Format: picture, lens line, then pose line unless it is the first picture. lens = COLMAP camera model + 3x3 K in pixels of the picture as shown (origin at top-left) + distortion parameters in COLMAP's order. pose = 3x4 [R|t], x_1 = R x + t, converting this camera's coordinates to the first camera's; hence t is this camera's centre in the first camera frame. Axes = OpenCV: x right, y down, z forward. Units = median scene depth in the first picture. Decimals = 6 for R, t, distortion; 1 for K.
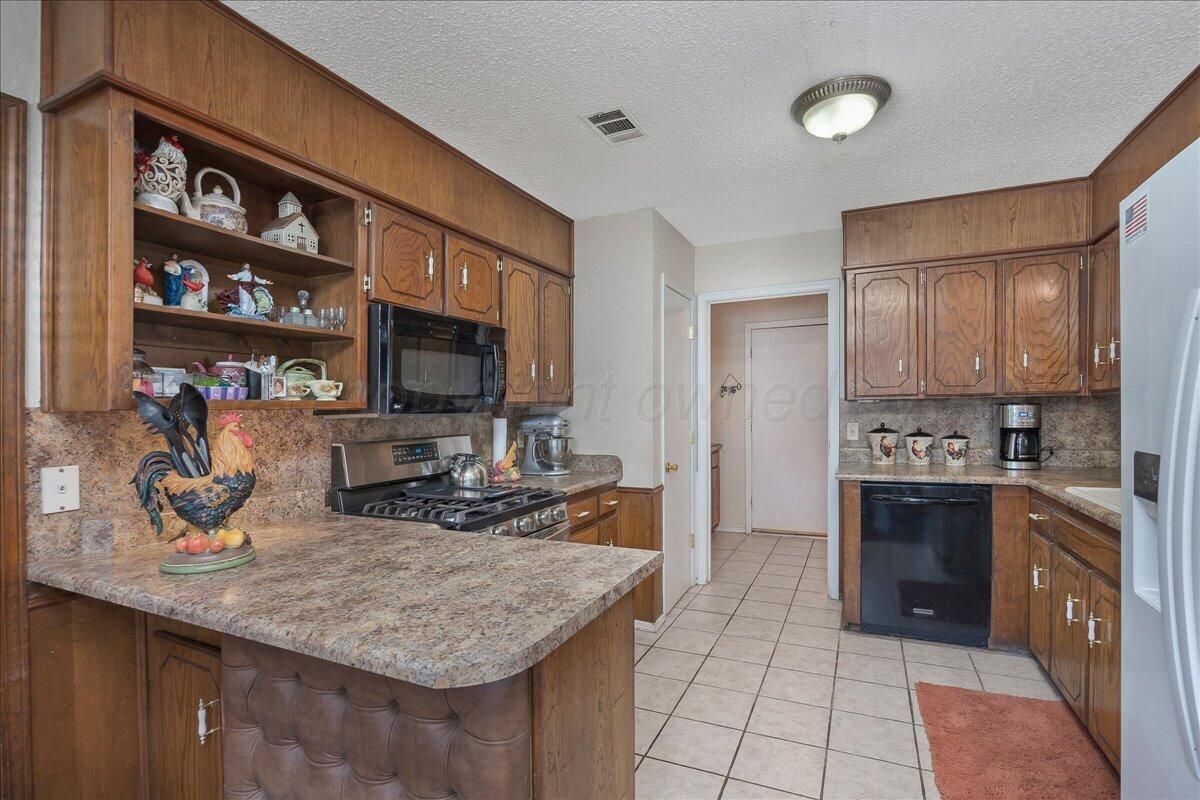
lens RADIAL K [[568.4, 0, 600.0], [0, 568.4, 400.0], [0, 0, 1]] dist [-0.000991, -0.000094]
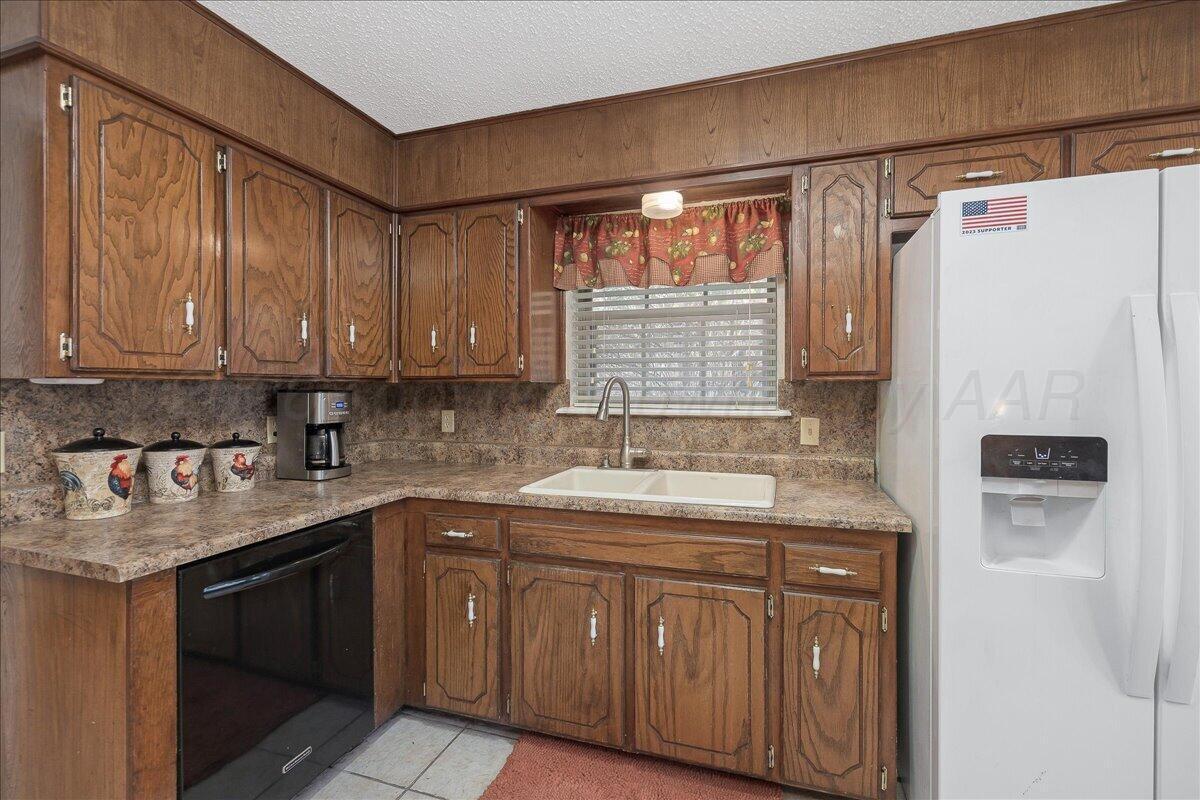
lens RADIAL K [[502.3, 0, 600.0], [0, 502.3, 400.0], [0, 0, 1]] dist [-0.000577, -0.000093]
pose [[-0.106616, -0.003554, 0.994294, 0.043199], [-0.010843, 0.999938, 0.002411, 0.012726], [-0.994241, -0.010524, -0.106648, 0.707910]]
